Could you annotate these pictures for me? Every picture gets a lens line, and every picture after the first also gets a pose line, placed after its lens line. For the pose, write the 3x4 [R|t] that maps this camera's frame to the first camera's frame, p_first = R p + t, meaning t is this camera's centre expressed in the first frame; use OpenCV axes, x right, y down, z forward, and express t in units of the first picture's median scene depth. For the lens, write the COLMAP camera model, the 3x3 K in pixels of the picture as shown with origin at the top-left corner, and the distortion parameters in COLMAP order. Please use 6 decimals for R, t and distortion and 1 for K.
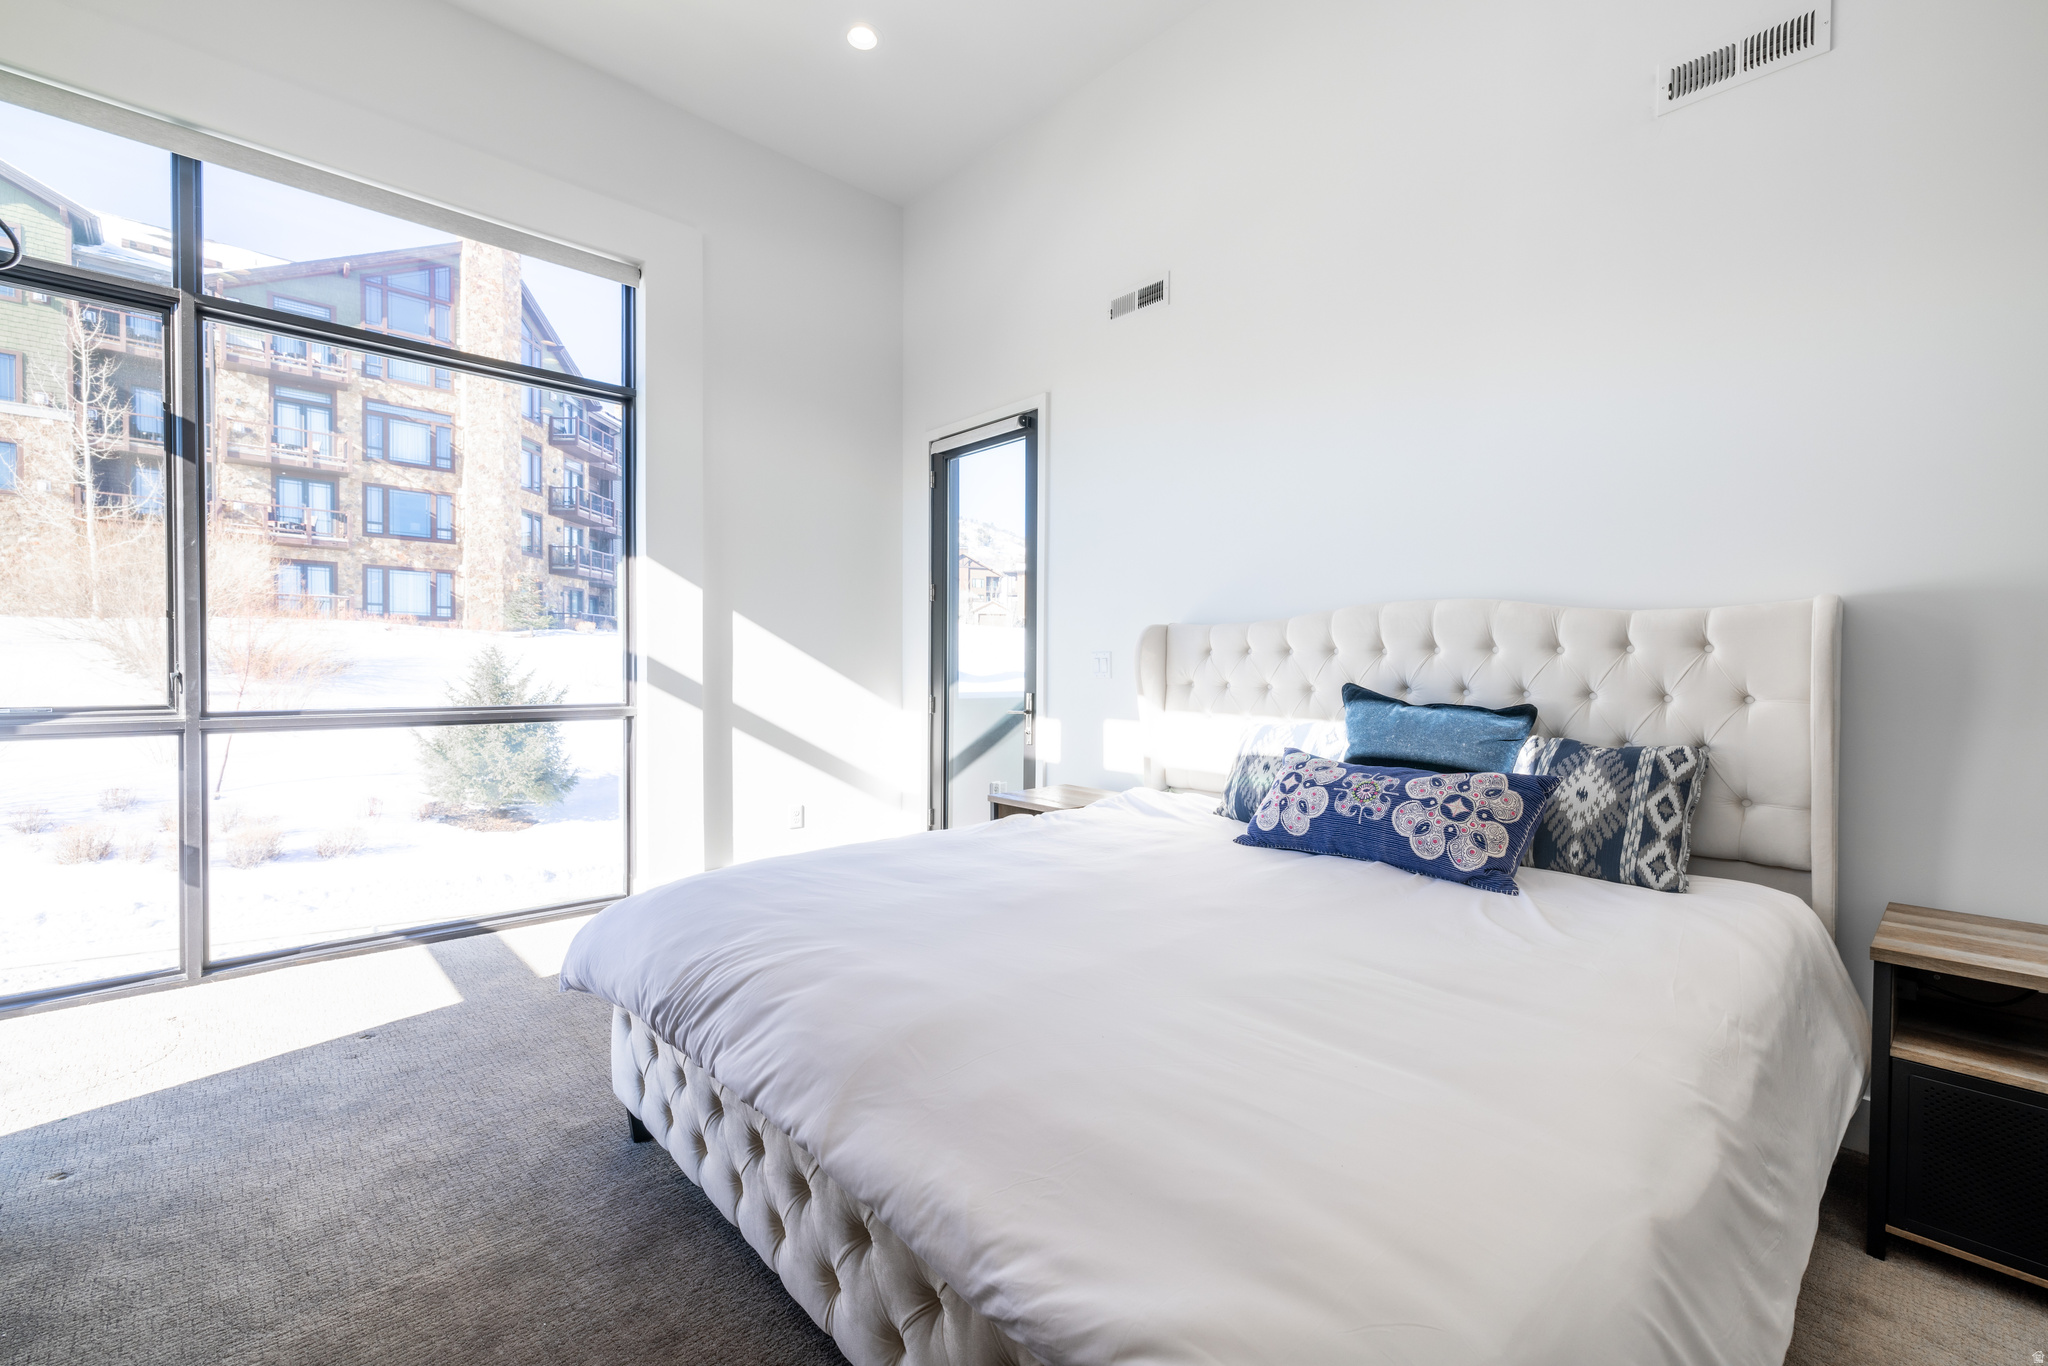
lens RADIAL K [[848.7, 0, 1029.2], [0, 848.7, 678.7], [0, 0, 1]] dist [-0.000300, -0.000946]
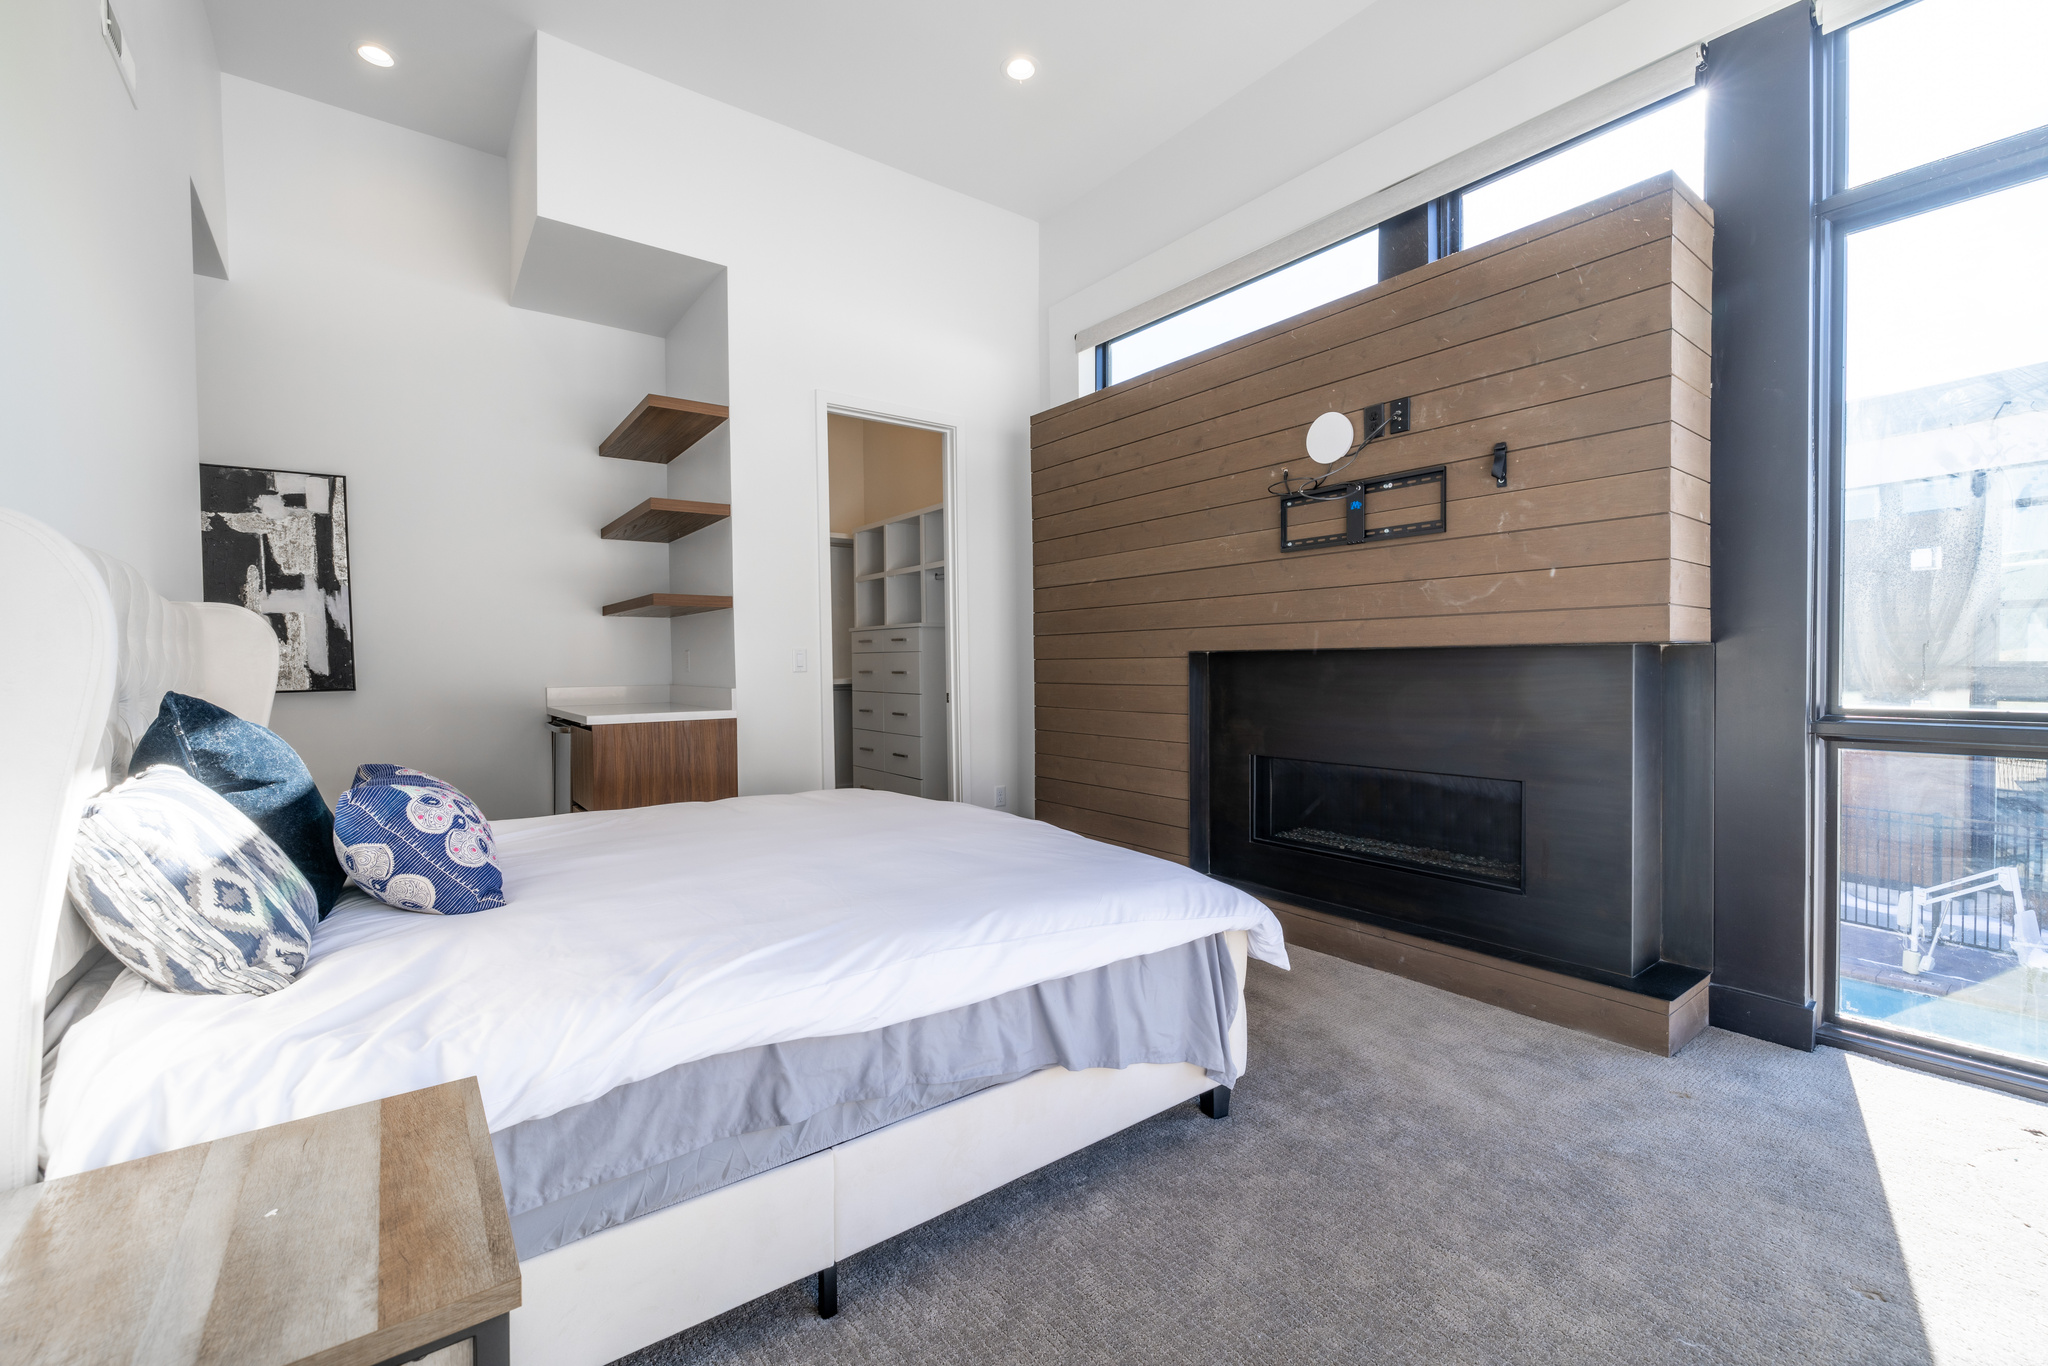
lens RADIAL K [[848.7, 0, 1032.4], [0, 848.7, 680.9], [0, 0, 1]] dist [-0.000300, -0.000946]
pose [[-0.995993, -0.000613, 0.089430, -0.242877], [0.002622, 0.999347, 0.036049, -0.019856], [-0.089394, 0.036139, -0.995340, 1.526050]]
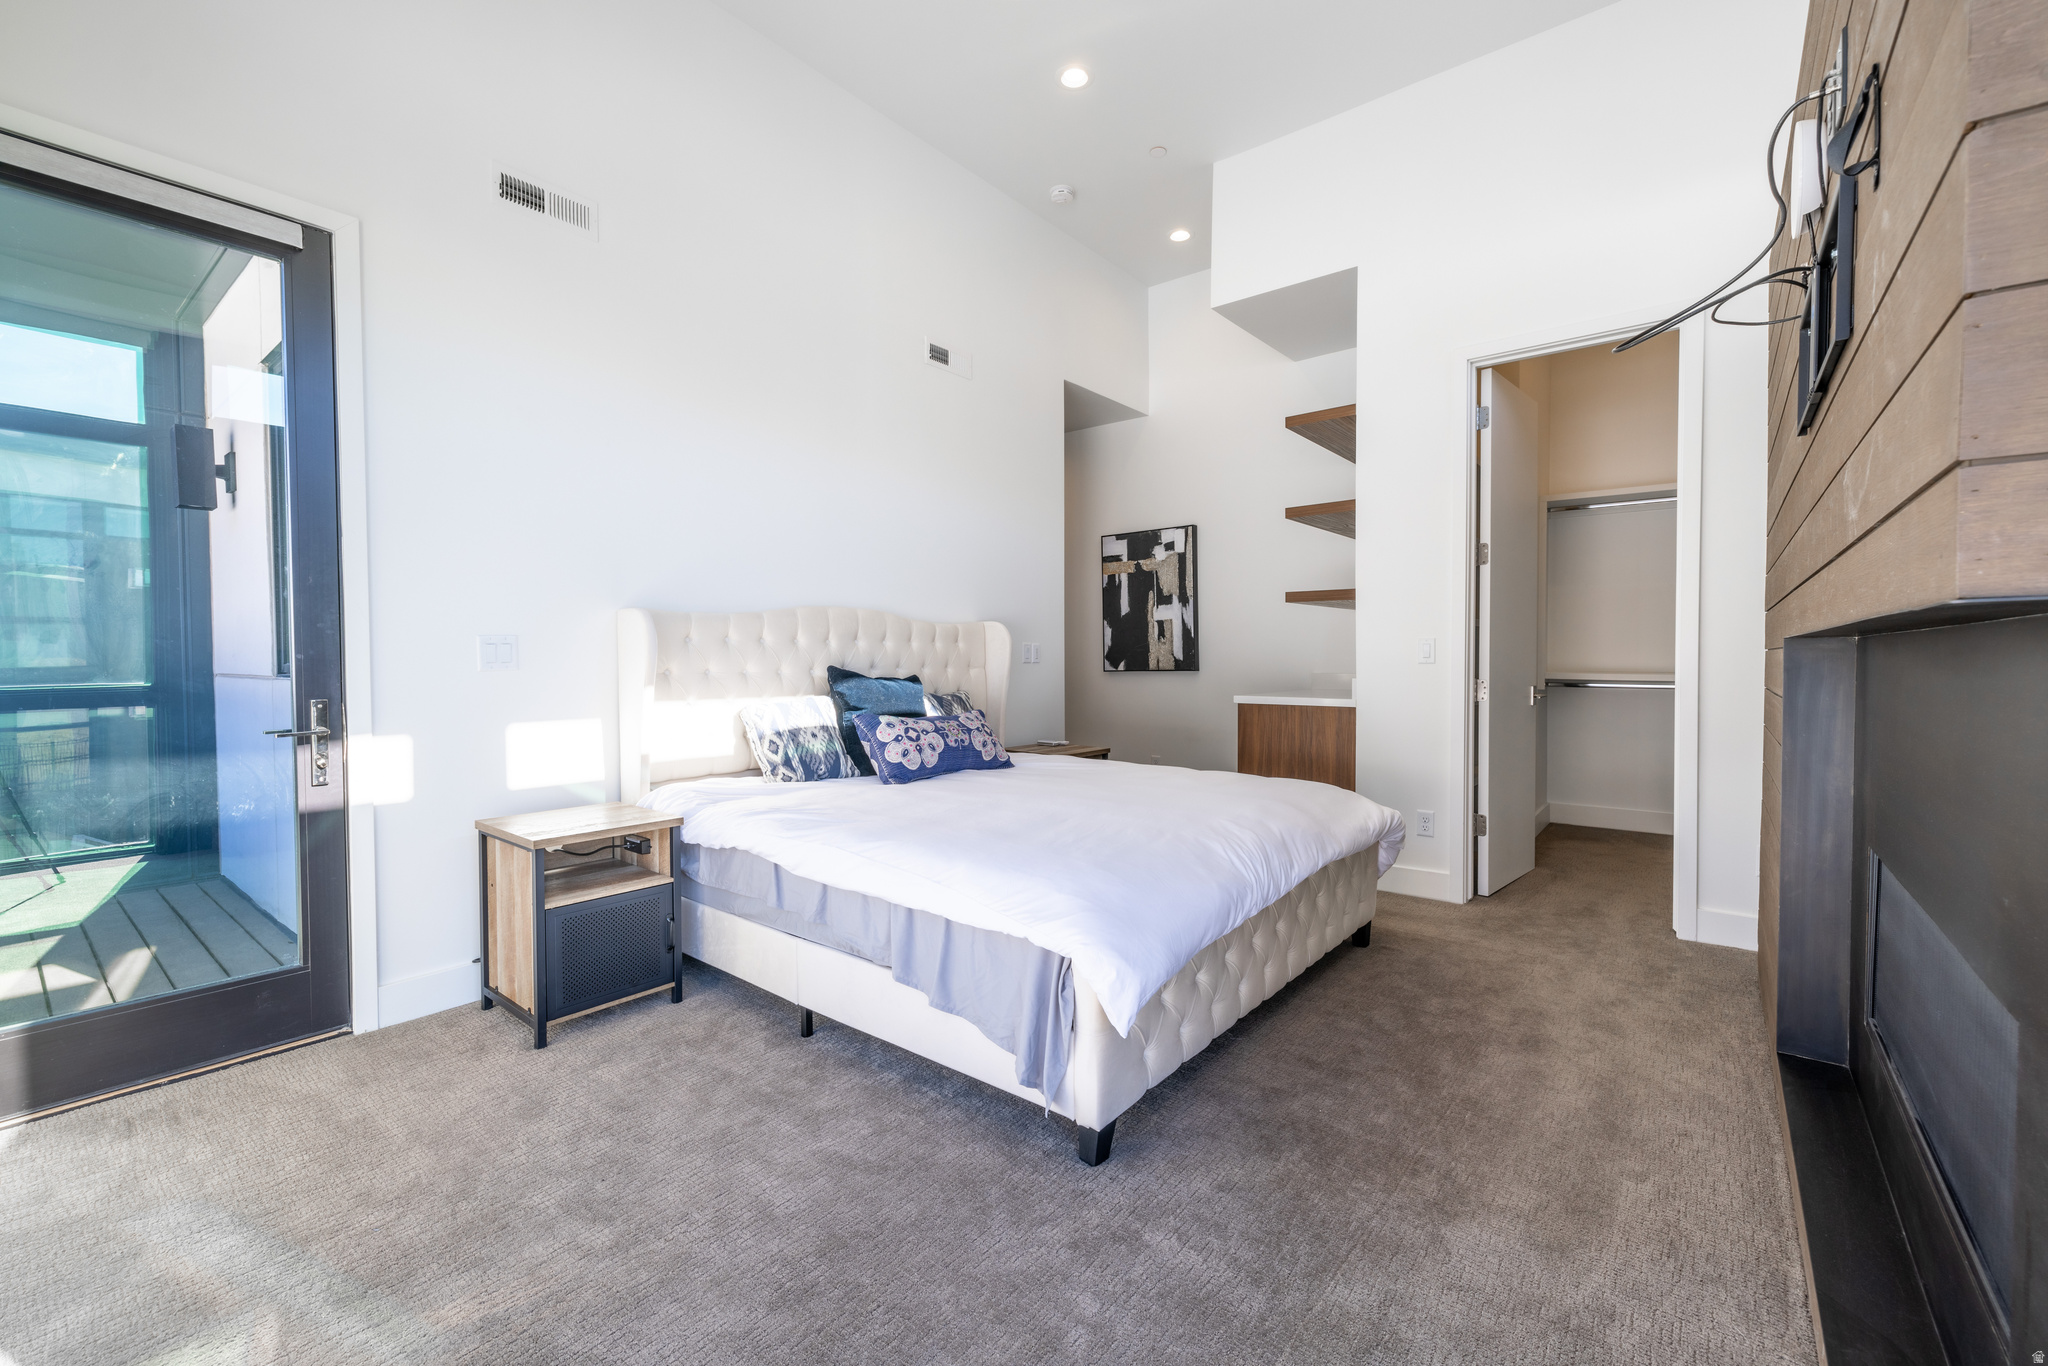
lens RADIAL K [[848.7, 0, 1025.4], [0, 848.7, 675.8], [0, 0, 1]] dist [-0.000300, -0.000946]
pose [[-0.143247, -0.030137, 0.989228, -1.007054], [0.015689, 0.999342, 0.032717, -0.017844], [-0.989563, 0.020207, -0.142680, 0.900461]]
